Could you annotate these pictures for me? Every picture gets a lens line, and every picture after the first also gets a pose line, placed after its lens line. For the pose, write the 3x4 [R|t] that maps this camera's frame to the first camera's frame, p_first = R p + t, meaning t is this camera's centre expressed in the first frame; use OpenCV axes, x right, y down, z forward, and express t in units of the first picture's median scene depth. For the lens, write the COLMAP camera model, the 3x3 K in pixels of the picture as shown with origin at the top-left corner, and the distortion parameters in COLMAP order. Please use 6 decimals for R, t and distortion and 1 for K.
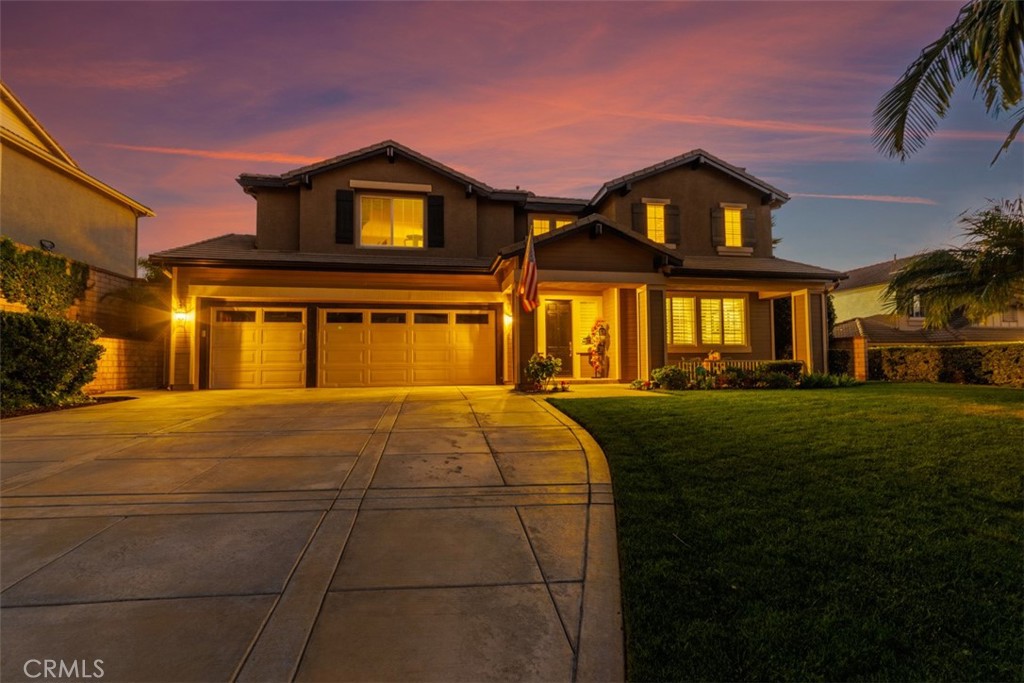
lens RADIAL K [[491.6, 0, 512.0], [0, 491.6, 341.5], [0, 0, 1]] dist [-0.002201, -0.000107]
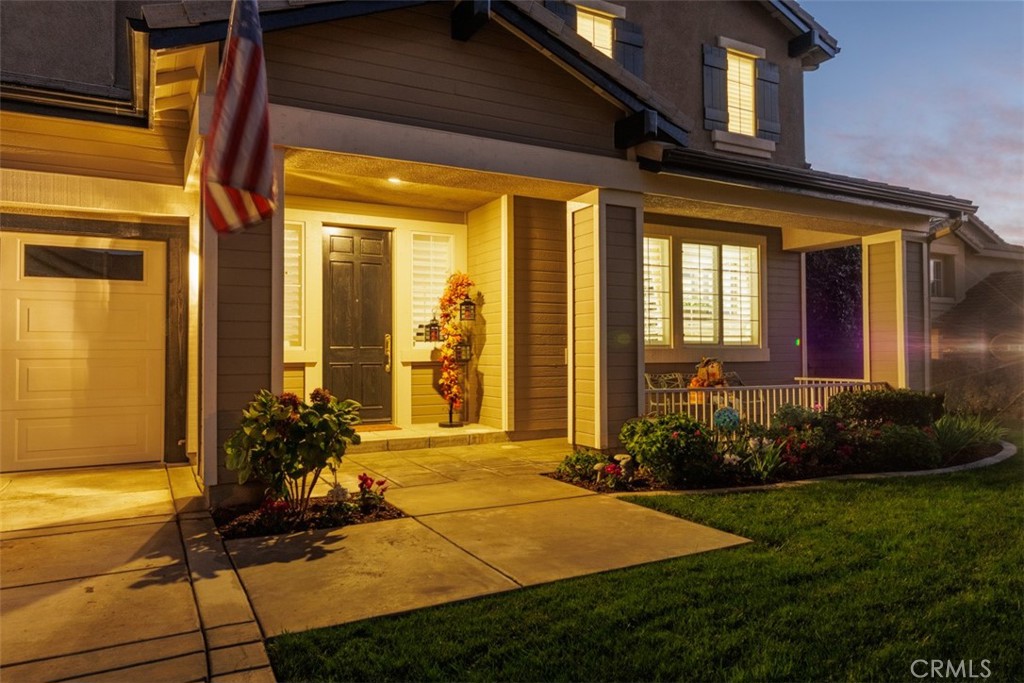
lens RADIAL K [[680.3, 0, 512.0], [0, 680.3, 341.5], [0, 0, 1]] dist [-0.007271, -0.001508]
pose [[0.953122, 0.008605, 0.302465, 0.049232], [-0.019471, 0.999268, 0.032931, -0.013745], [-0.301961, -0.037276, 0.952591, 0.453222]]
